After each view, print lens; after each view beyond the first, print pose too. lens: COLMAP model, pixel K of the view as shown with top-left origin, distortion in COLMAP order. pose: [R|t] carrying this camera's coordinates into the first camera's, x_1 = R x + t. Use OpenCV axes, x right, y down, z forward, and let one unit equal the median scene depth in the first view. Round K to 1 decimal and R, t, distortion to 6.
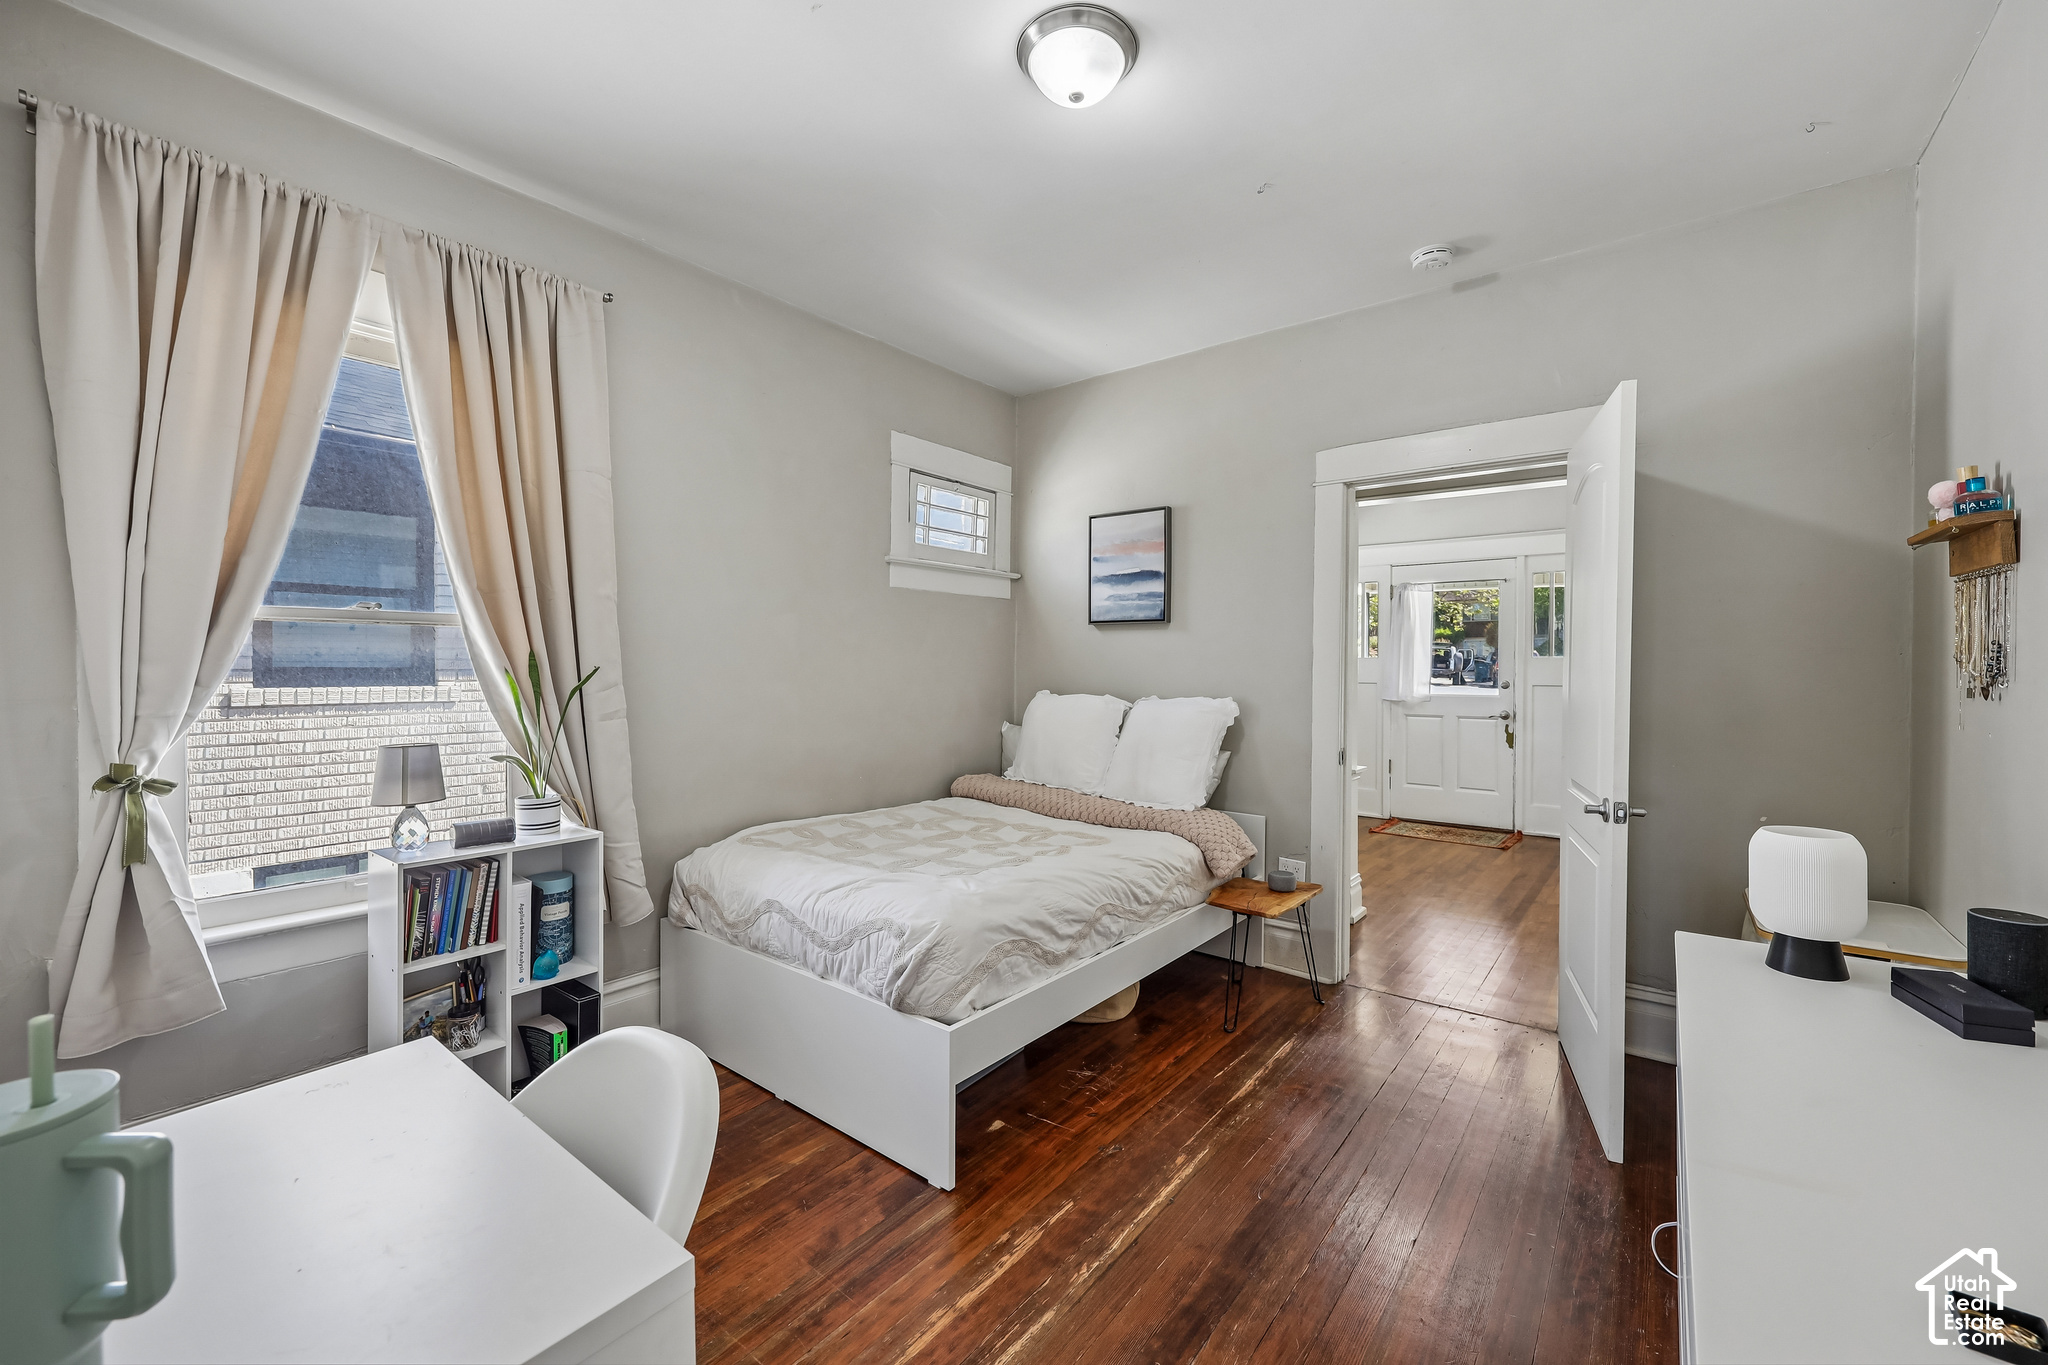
lens RADIAL K [[822.4, 0, 1026.9], [0, 822.4, 678.5], [0, 0, 1]] dist [-0.003468, 0.000977]
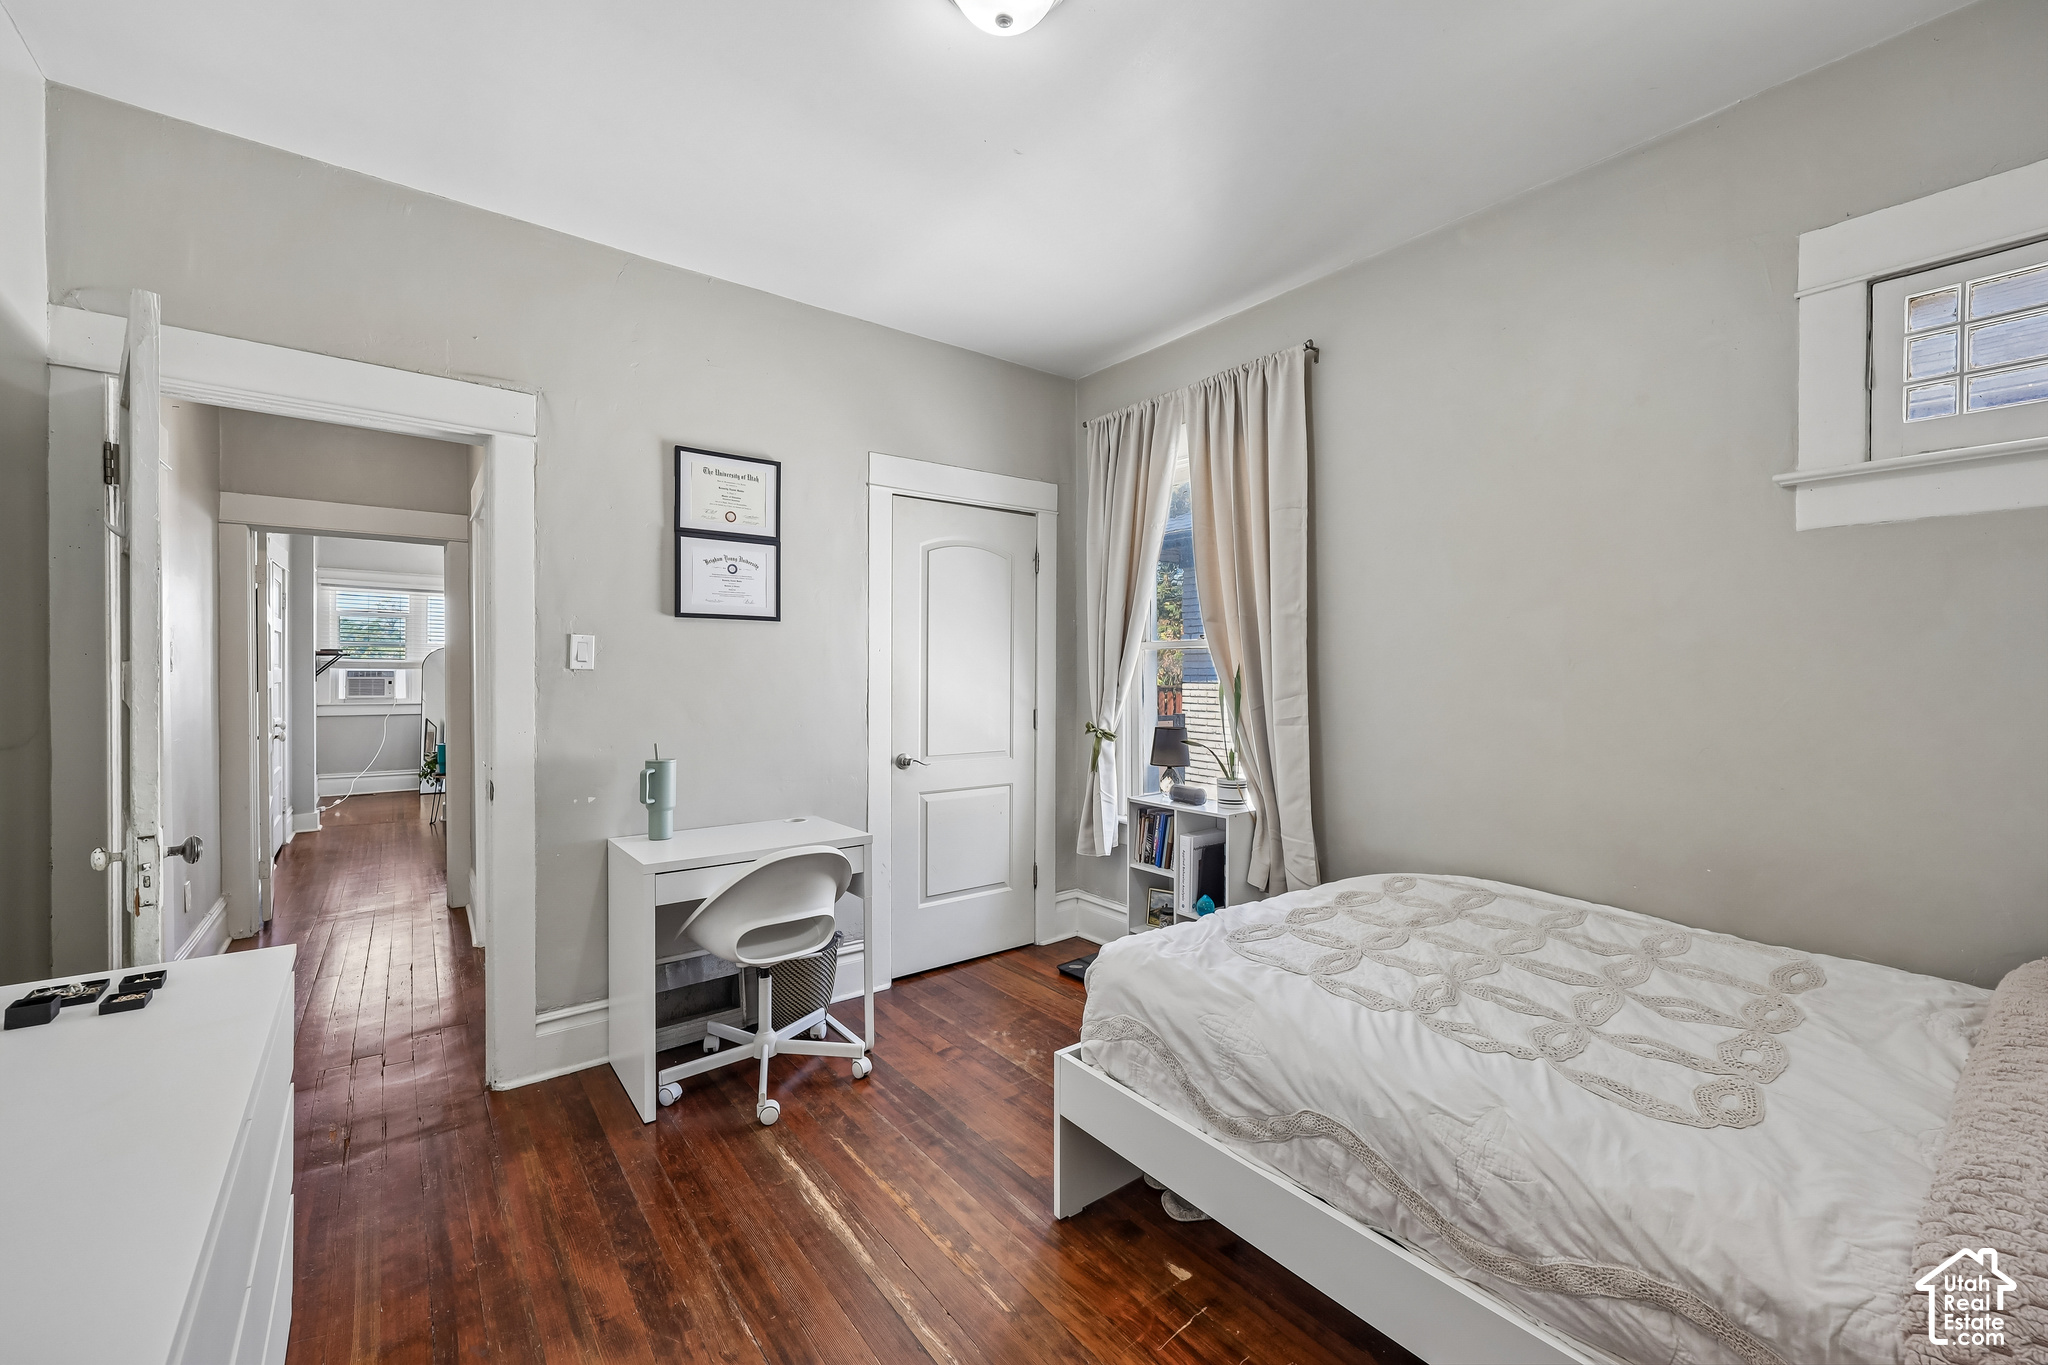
lens RADIAL K [[822.4, 0, 1032.7], [0, 822.4, 669.1], [0, 0, 1]] dist [-0.003468, 0.000977]
pose [[-0.243445, -0.002263, -0.969912, 0.735580], [-0.014866, 0.999889, 0.001399, -0.024423], [0.969801, 0.014759, -0.243452, 1.025539]]
